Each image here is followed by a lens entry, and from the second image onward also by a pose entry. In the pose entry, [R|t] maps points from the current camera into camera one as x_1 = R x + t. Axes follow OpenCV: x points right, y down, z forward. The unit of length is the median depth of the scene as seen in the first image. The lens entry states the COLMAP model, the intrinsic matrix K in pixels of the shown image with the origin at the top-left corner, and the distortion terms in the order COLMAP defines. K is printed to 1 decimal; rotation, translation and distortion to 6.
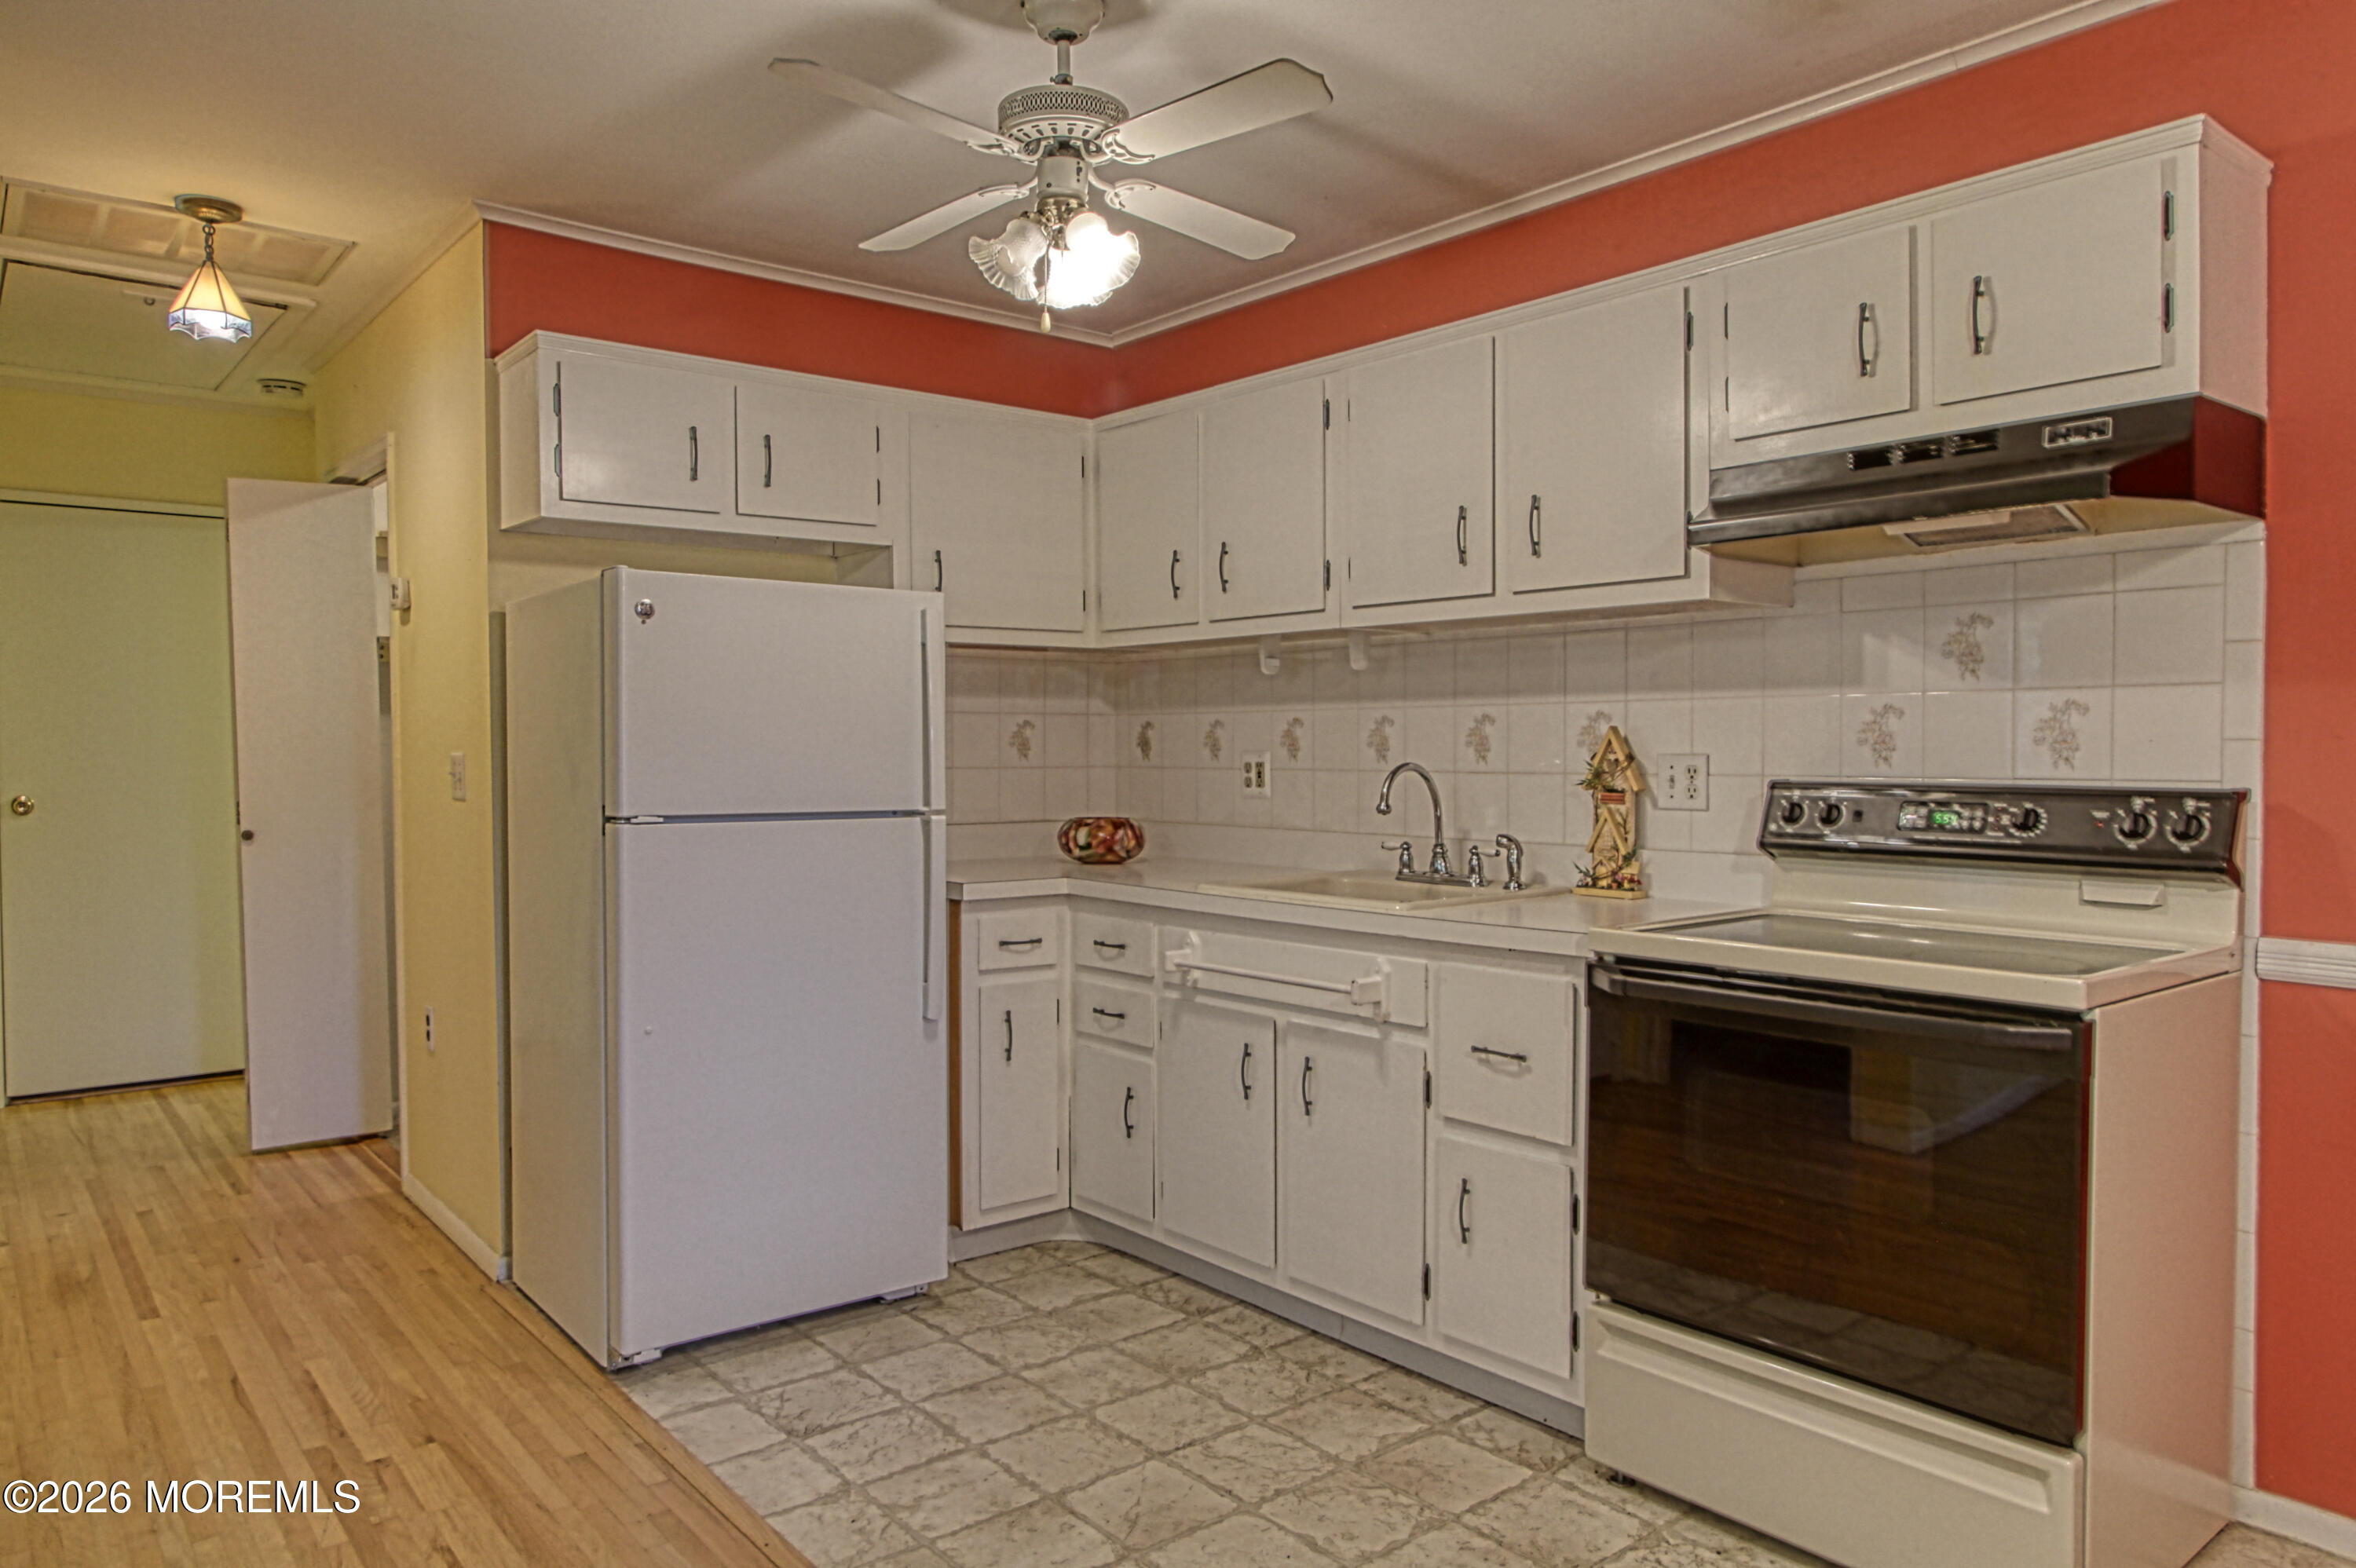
lens RADIAL K [[1580.3, 0, 1179.0], [0, 1580.3, 778.2], [0, 0, 1]] dist [0.004518, -0.000105]
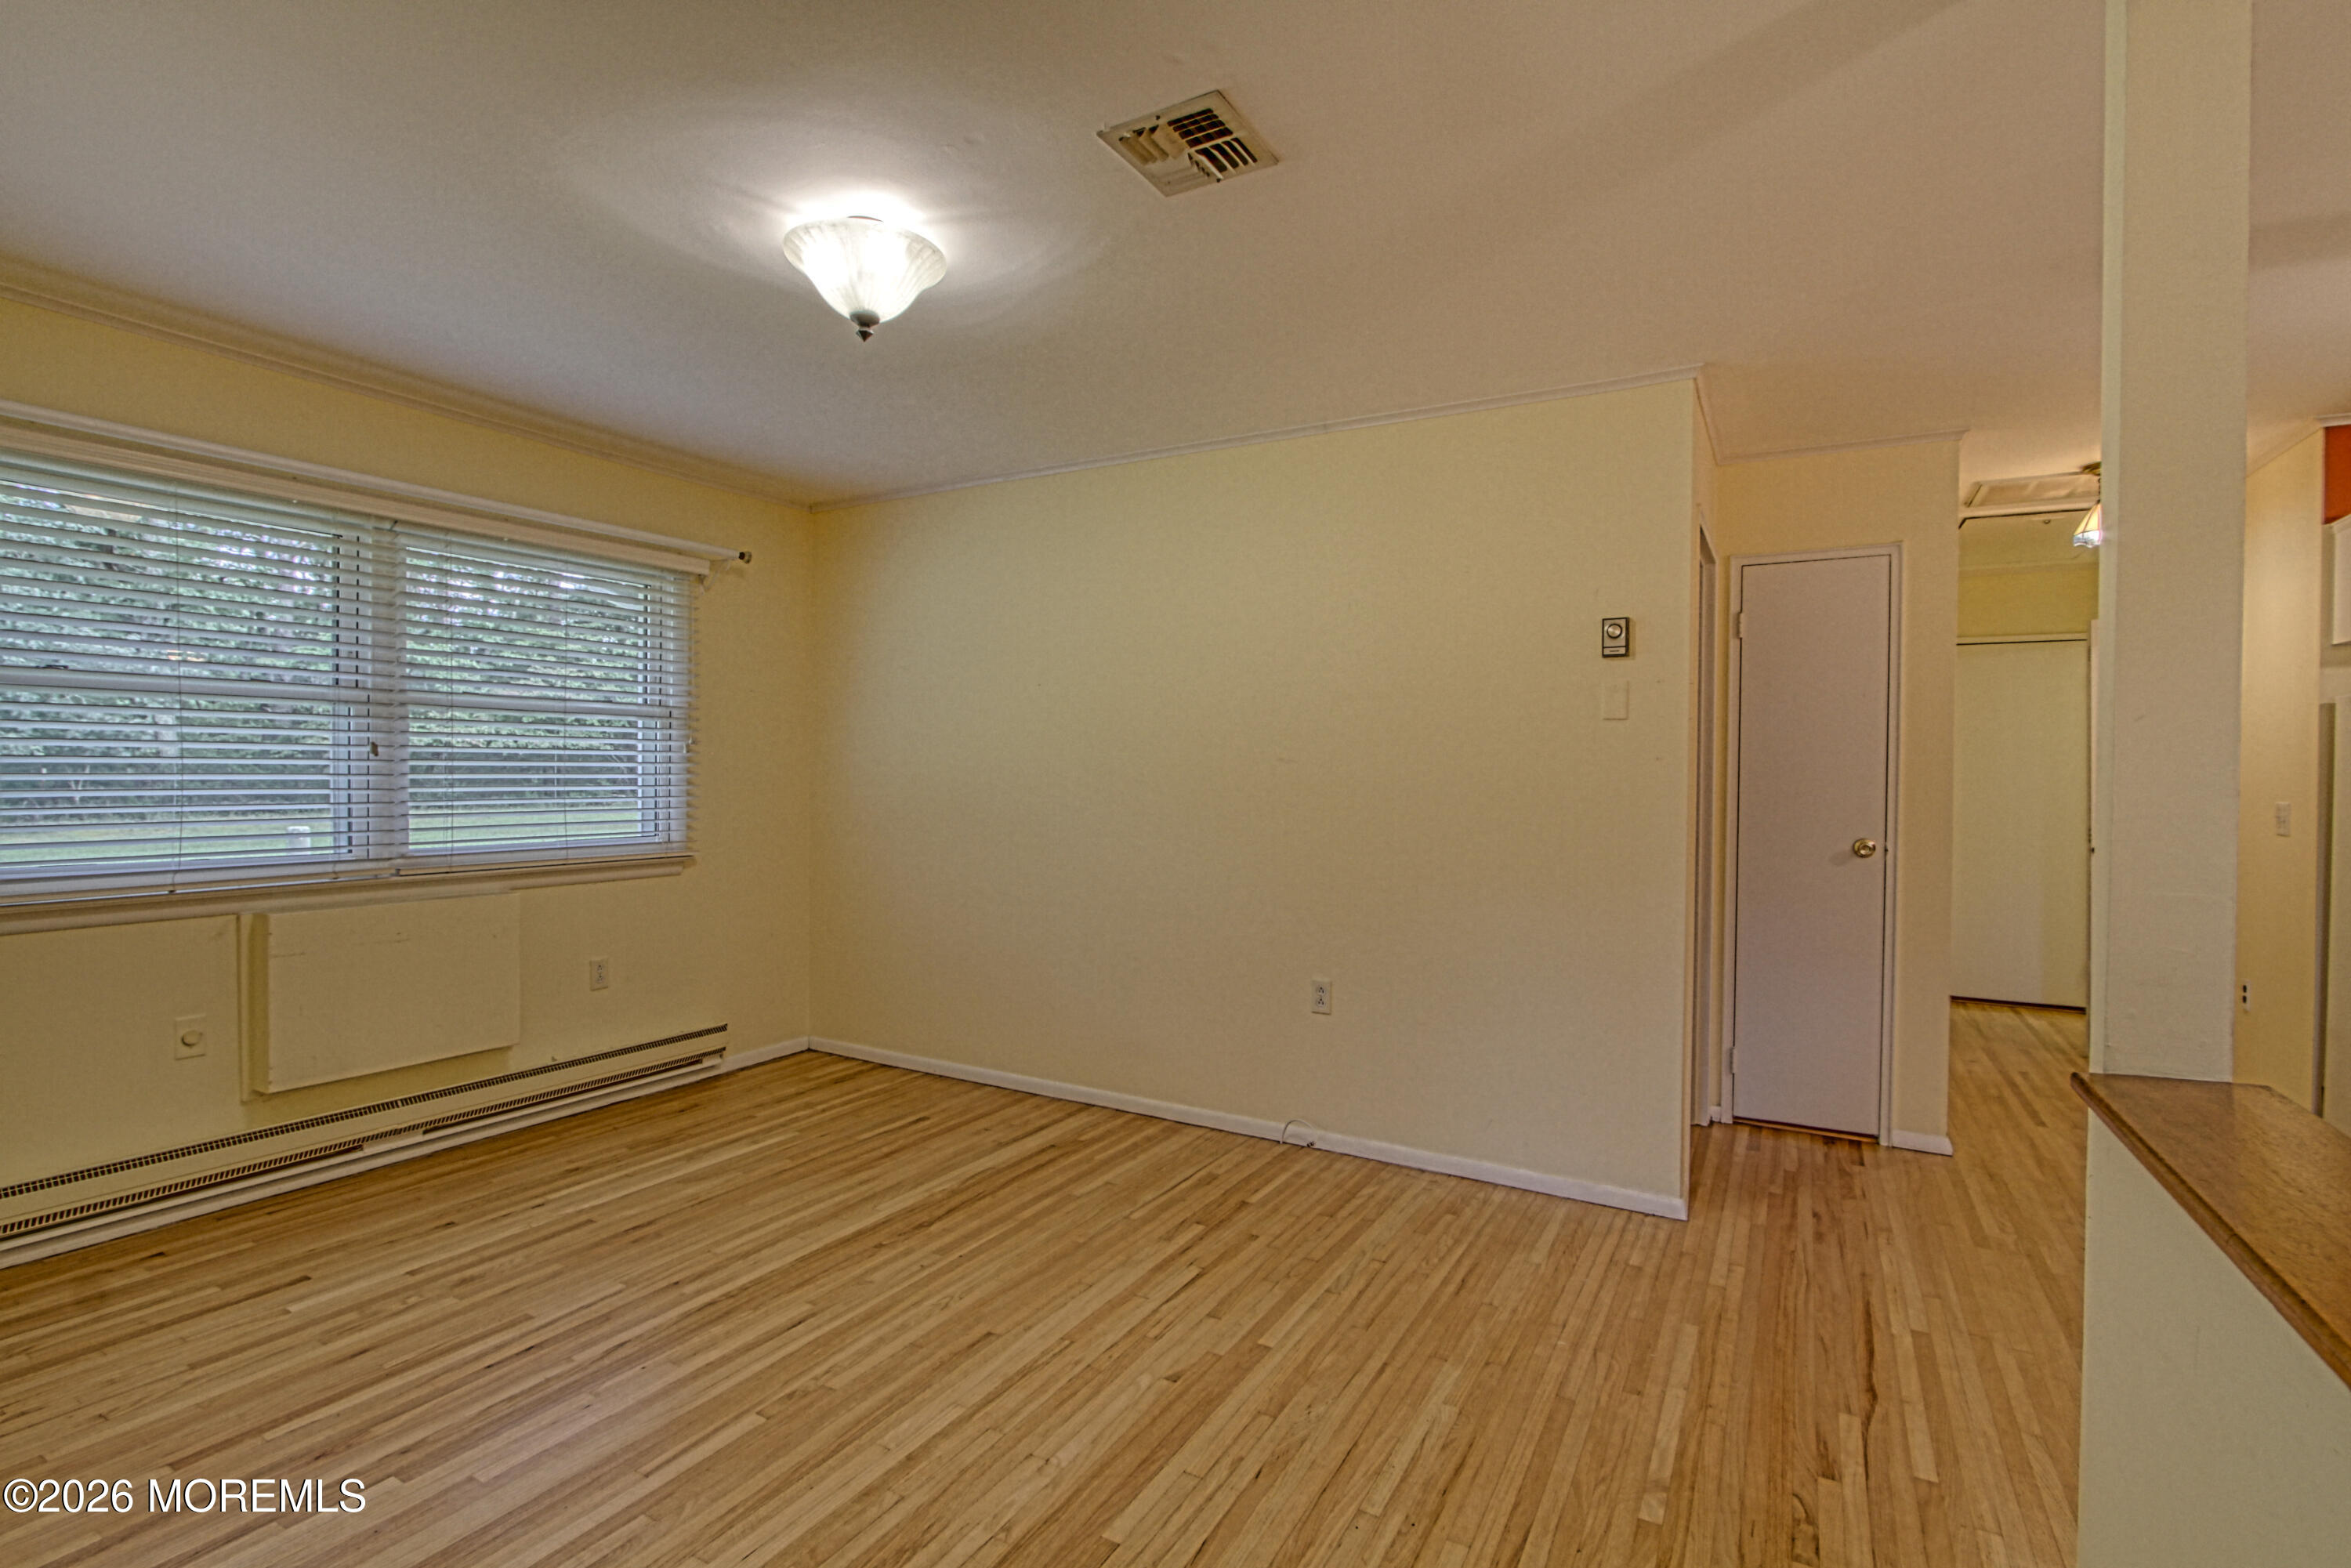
lens RADIAL K [[1105.2, 0, 1152.0], [0, 1105.2, 786.2], [0, 0, 1]] dist [-0.013128, 0.002185]
pose [[0.362529, 0.017783, -0.931803, 0.074727], [-0.039411, 0.999216, 0.003736, 0.004591], [0.931139, 0.035369, 0.362946, -0.251308]]
